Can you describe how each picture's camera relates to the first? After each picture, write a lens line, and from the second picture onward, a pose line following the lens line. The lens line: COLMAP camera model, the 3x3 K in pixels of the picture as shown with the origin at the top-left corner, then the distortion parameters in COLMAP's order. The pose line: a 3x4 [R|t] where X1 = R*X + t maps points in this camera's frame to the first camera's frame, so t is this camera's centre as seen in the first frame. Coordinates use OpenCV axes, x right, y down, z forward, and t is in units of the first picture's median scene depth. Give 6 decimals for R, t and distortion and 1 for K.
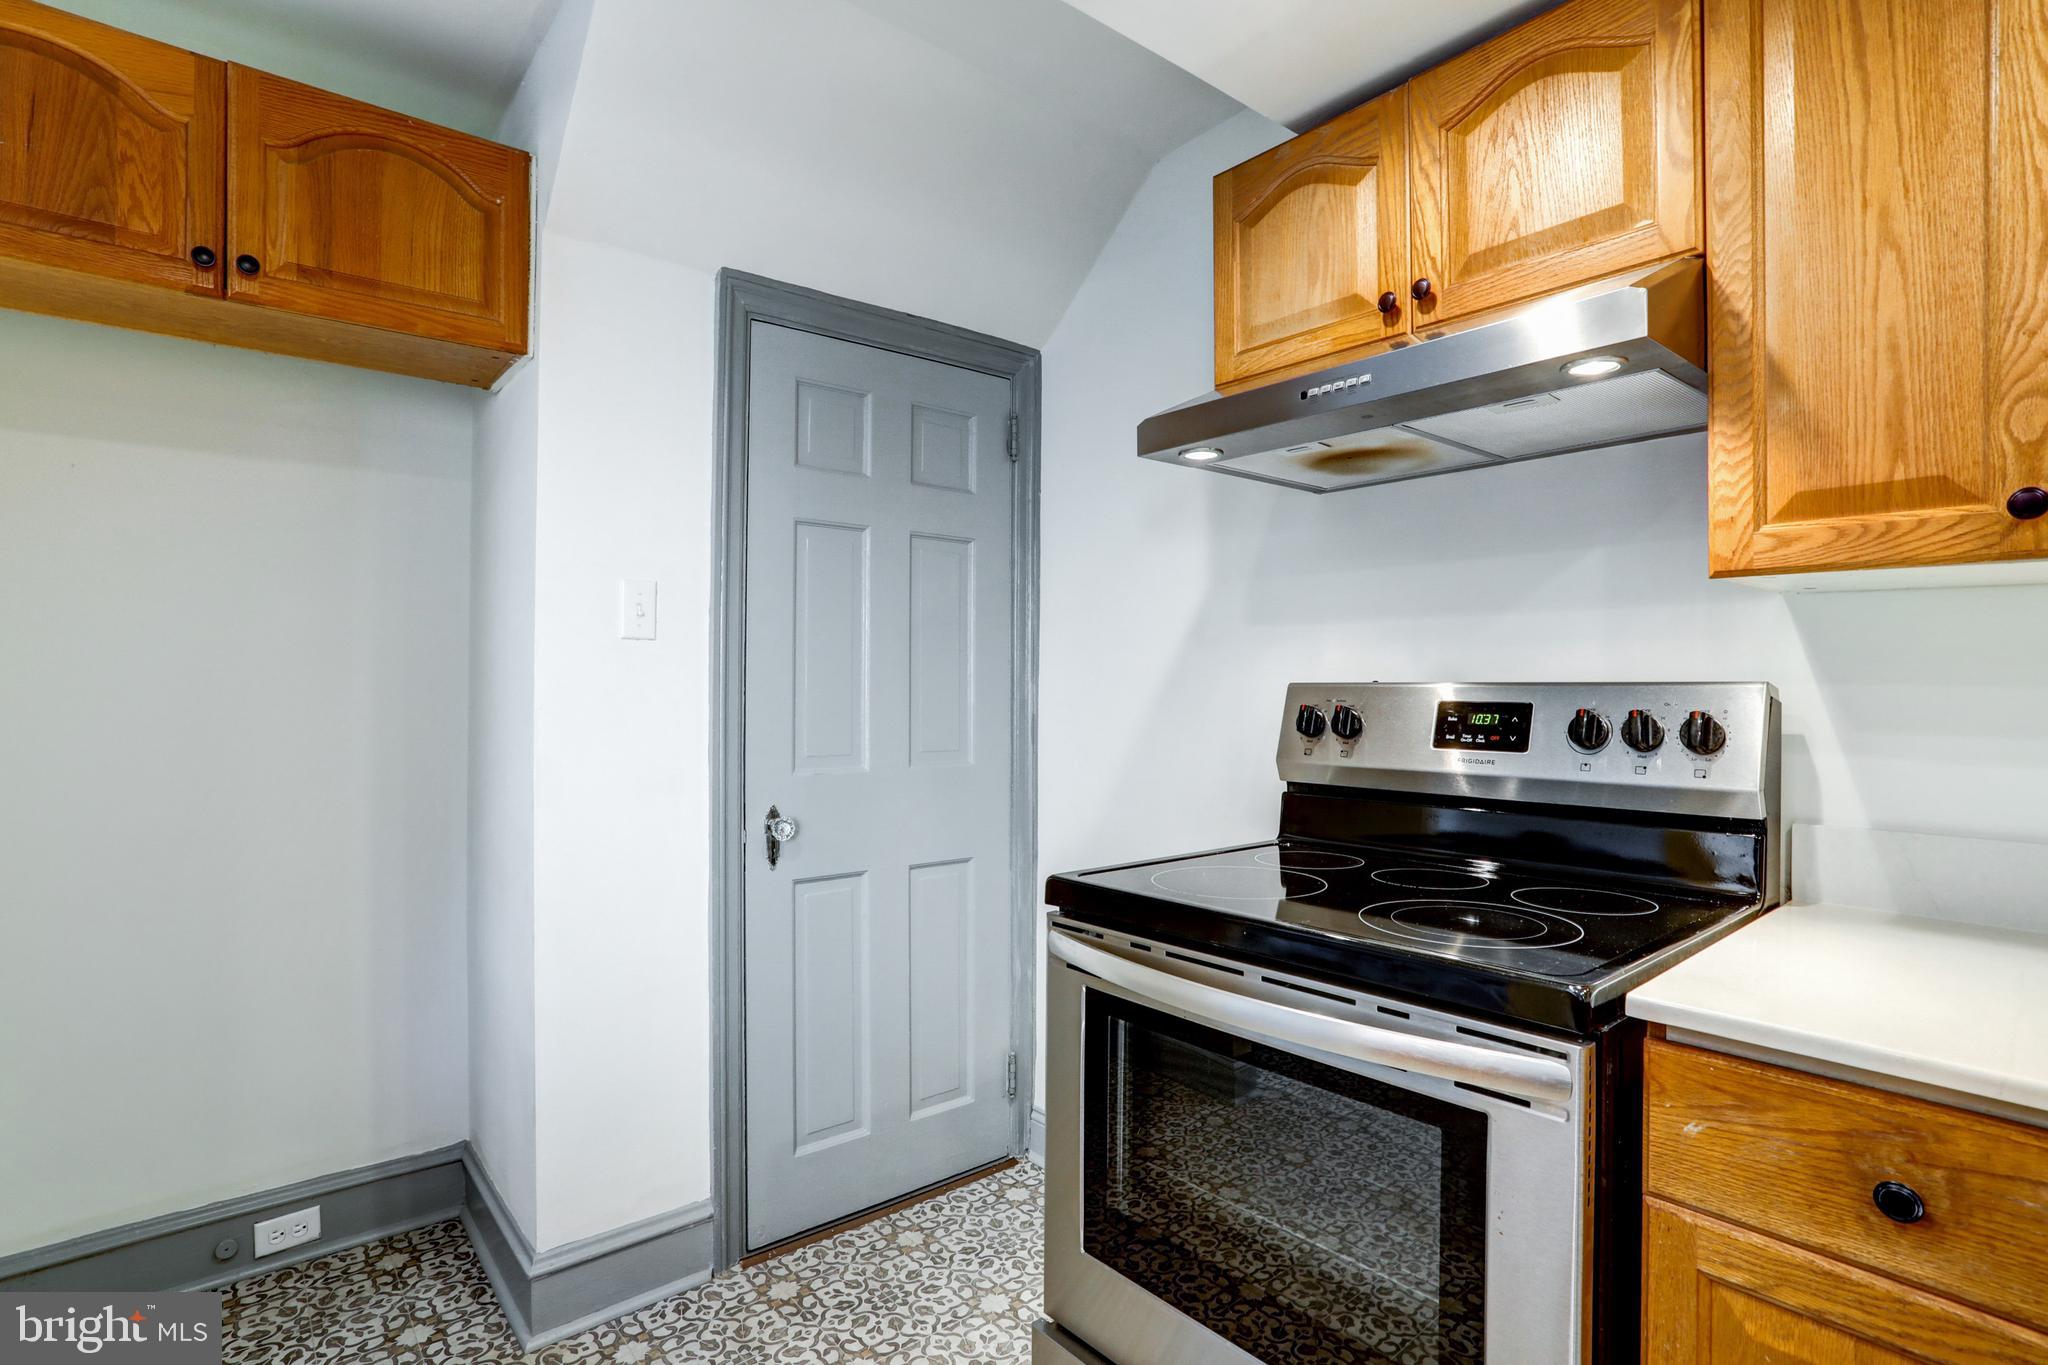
lens RADIAL K [[1015.8, 0, 1037.0], [0, 1015.8, 683.2], [0, 0, 1]] dist [-0.064921, 0.033837]
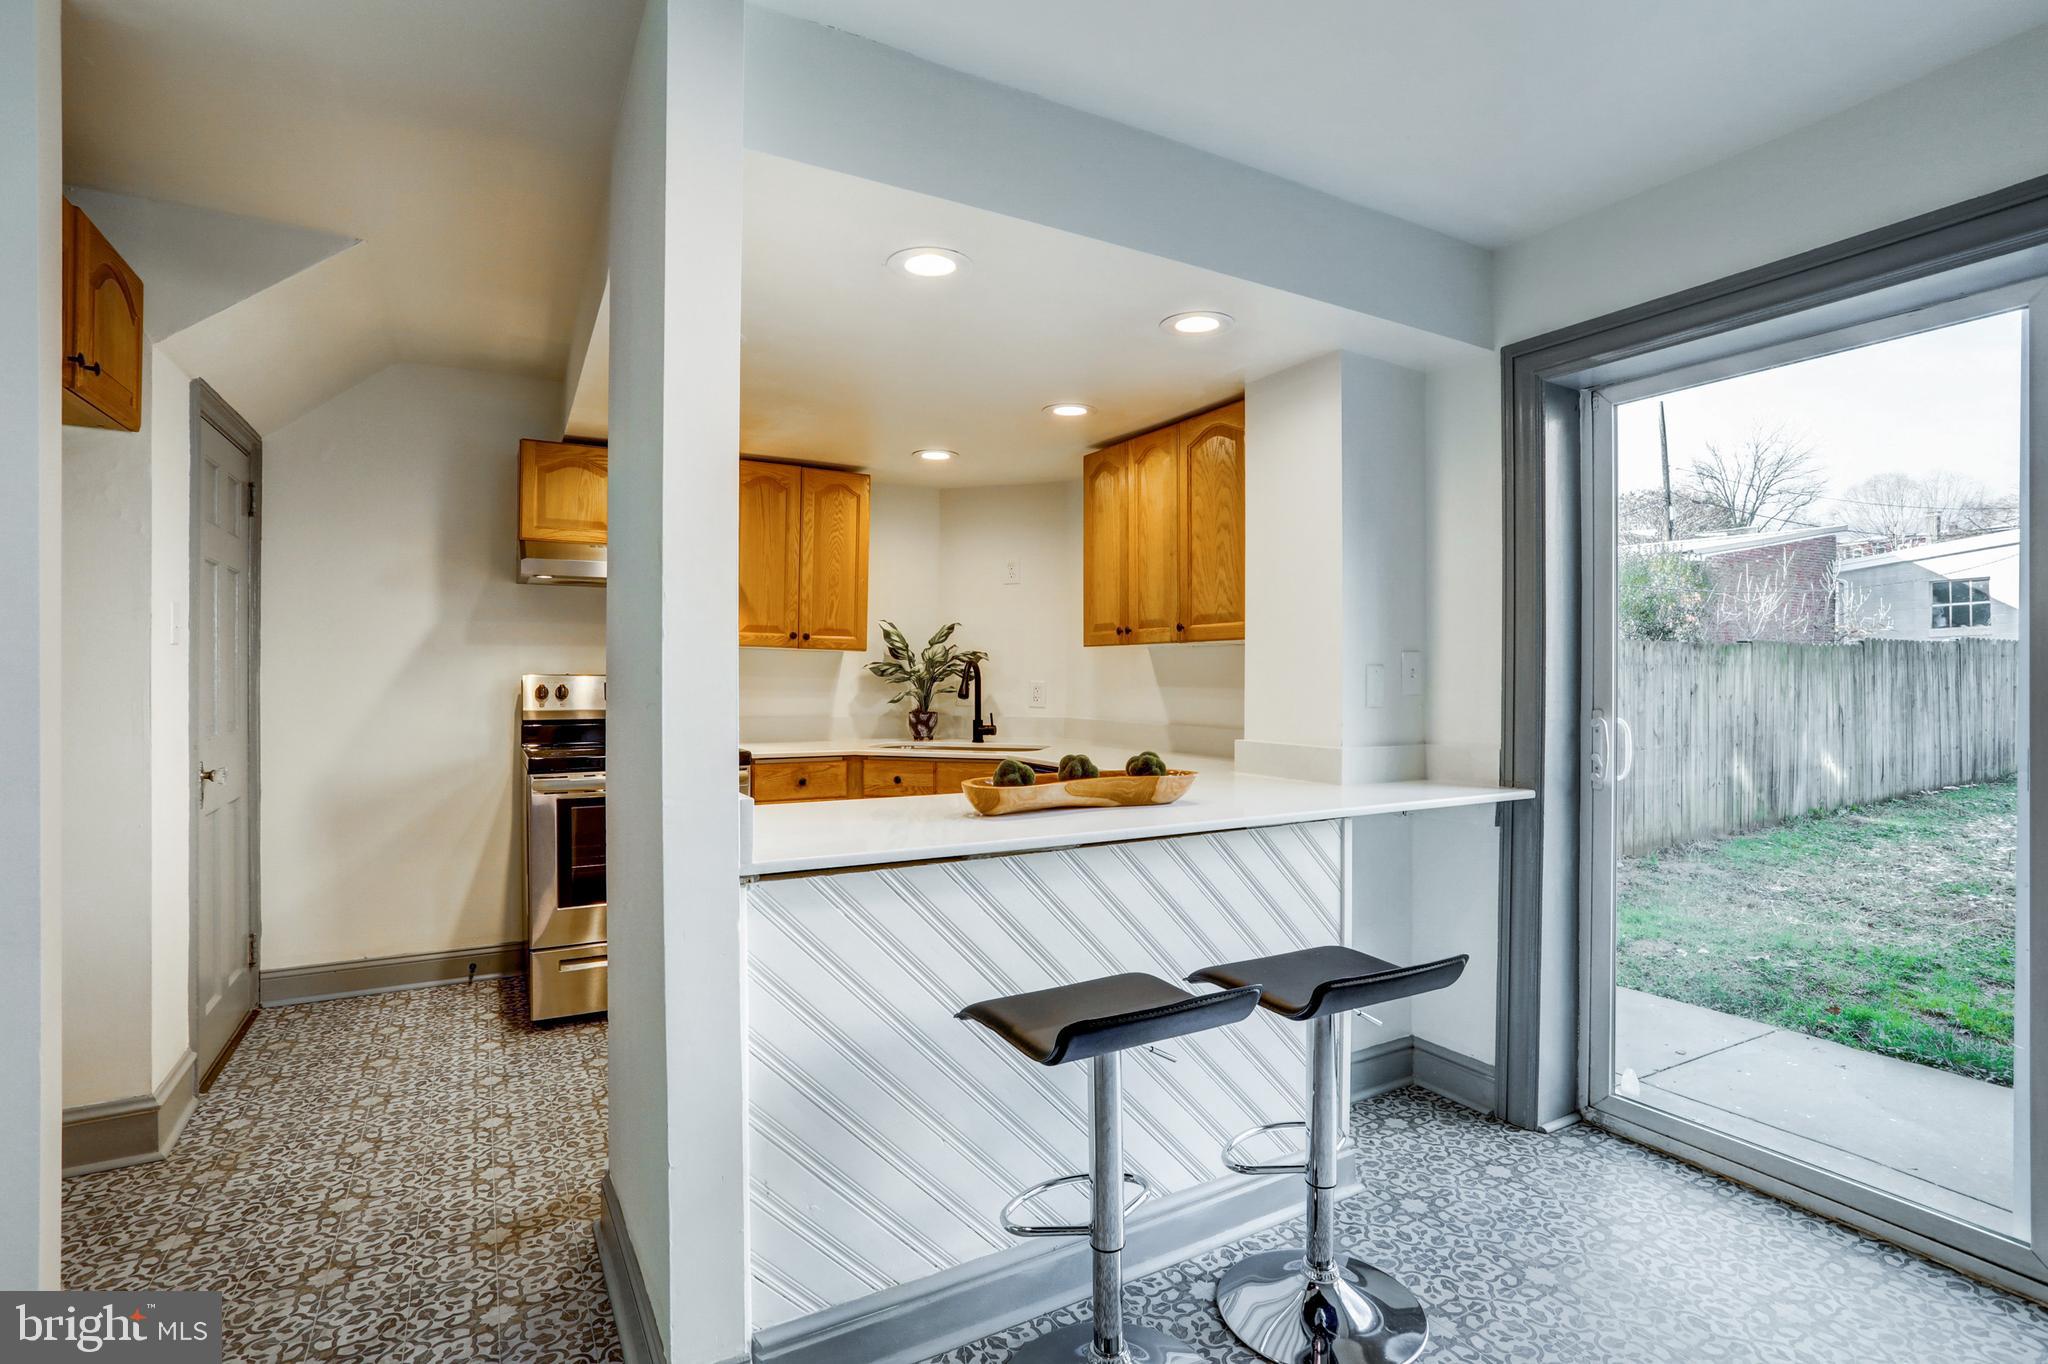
lens RADIAL K [[1015.8, 0, 1037.0], [0, 1015.8, 682.7], [0, 0, 1]] dist [-0.064921, 0.033837]
pose [[0.151612, -0.006974, 0.988416, -2.275281], [-0.006279, 0.999948, 0.008019, -0.010497], [-0.988420, -0.007422, 0.151560, -0.531773]]
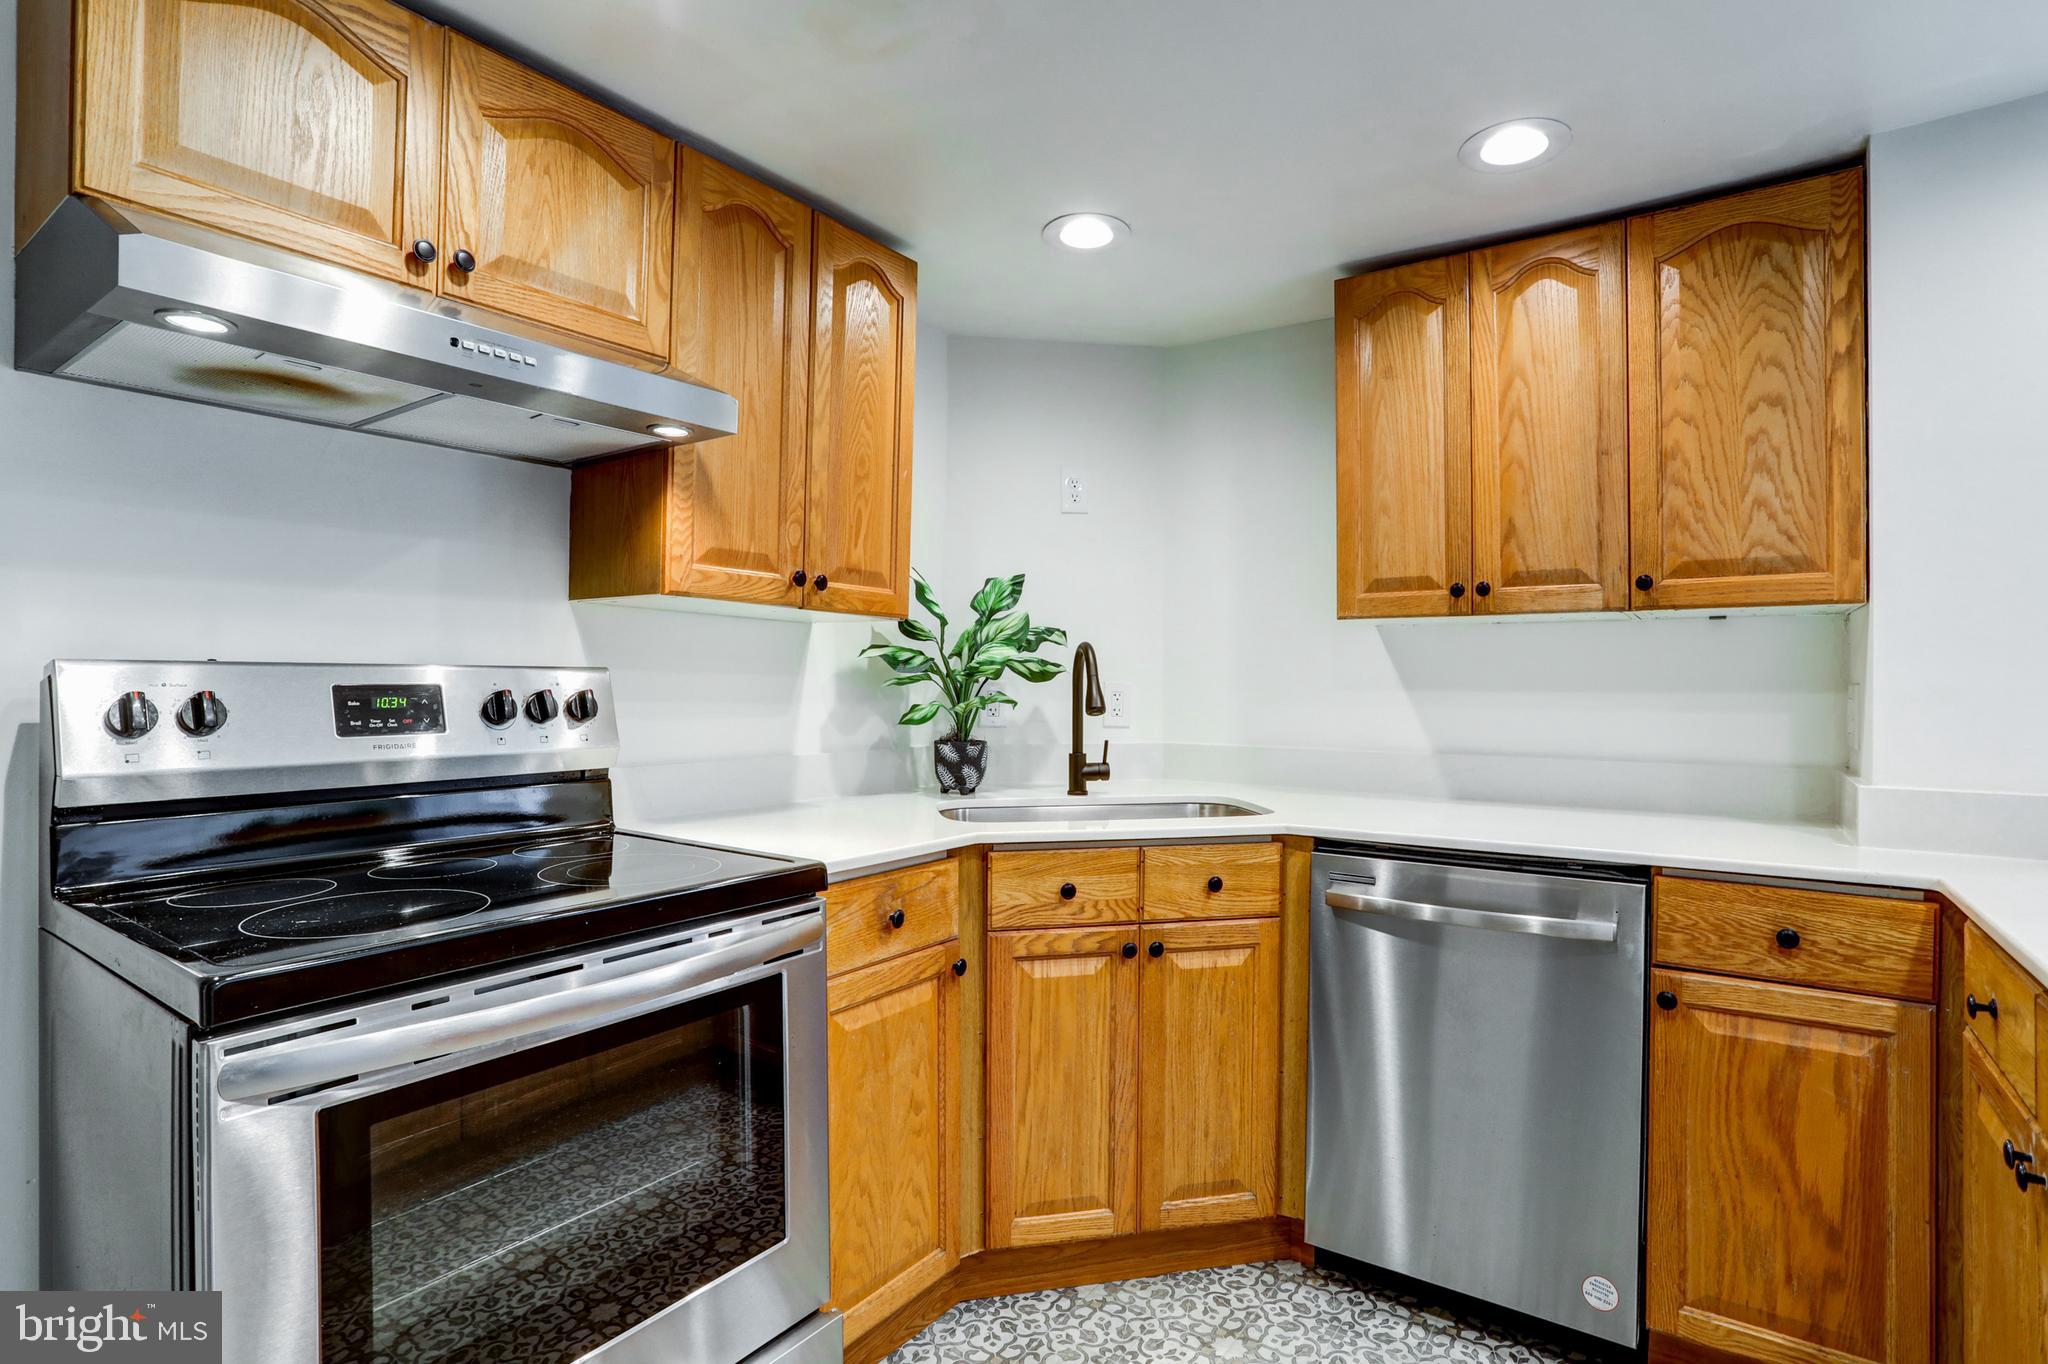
lens RADIAL K [[1031.7, 0, 1024.0], [0, 1031.7, 682.0], [0, 0, 1]] dist [-0.066529, 0.027716]
pose [[-0.278273, -0.000997, 0.960501, -0.740160], [-0.006442, 0.999979, -0.000829, 0.014729], [-0.960480, -0.006418, -0.278274, 0.780139]]
